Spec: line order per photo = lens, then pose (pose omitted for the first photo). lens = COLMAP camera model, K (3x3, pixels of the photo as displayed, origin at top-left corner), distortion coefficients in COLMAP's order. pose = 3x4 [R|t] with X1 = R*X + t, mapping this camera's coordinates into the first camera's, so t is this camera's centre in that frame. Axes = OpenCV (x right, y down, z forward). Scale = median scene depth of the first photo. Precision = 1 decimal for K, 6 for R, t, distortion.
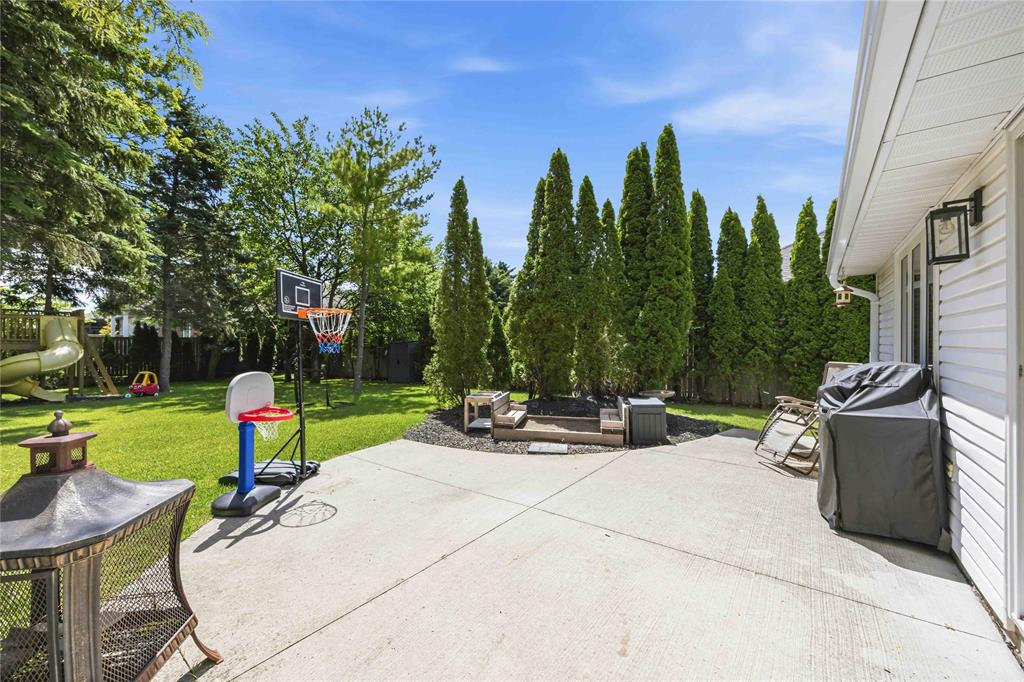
lens RADIAL K [[395.8, 0, 512.0], [0, 395.8, 341.0], [0, 0, 1]] dist [-0.001420, 0.000026]
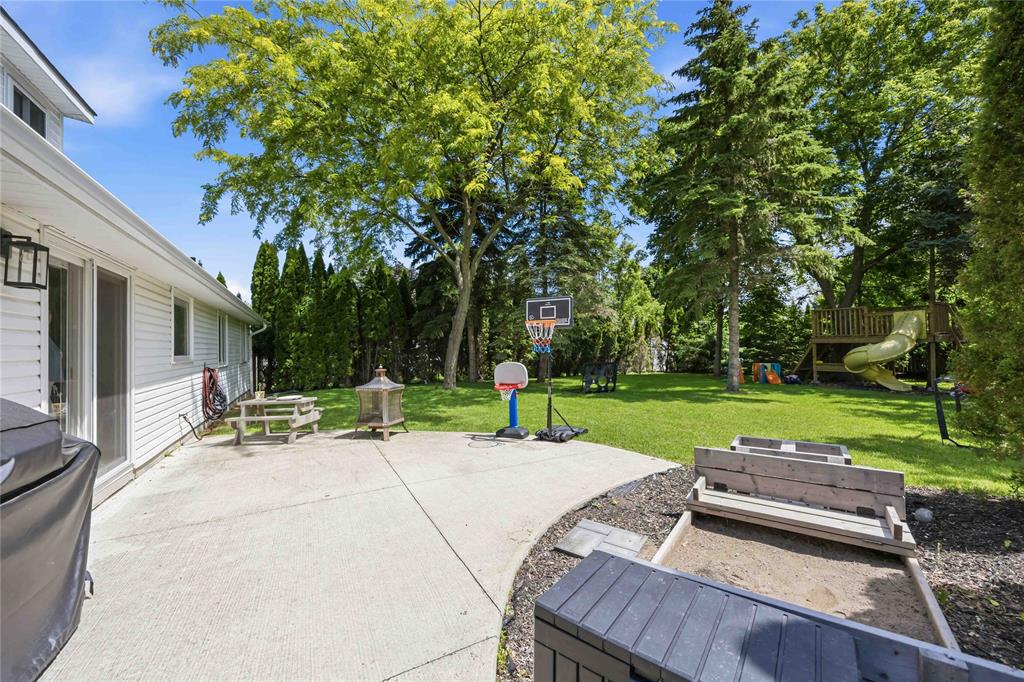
lens RADIAL K [[395.8, 0, 512.0], [0, 395.8, 341.0], [0, 0, 1]] dist [-0.001420, 0.000026]
pose [[-0.418425, -0.000334, -0.908251, 0.876924], [0.028826, 0.999491, -0.013648, 0.006312], [0.907794, -0.031892, -0.418203, 1.574799]]
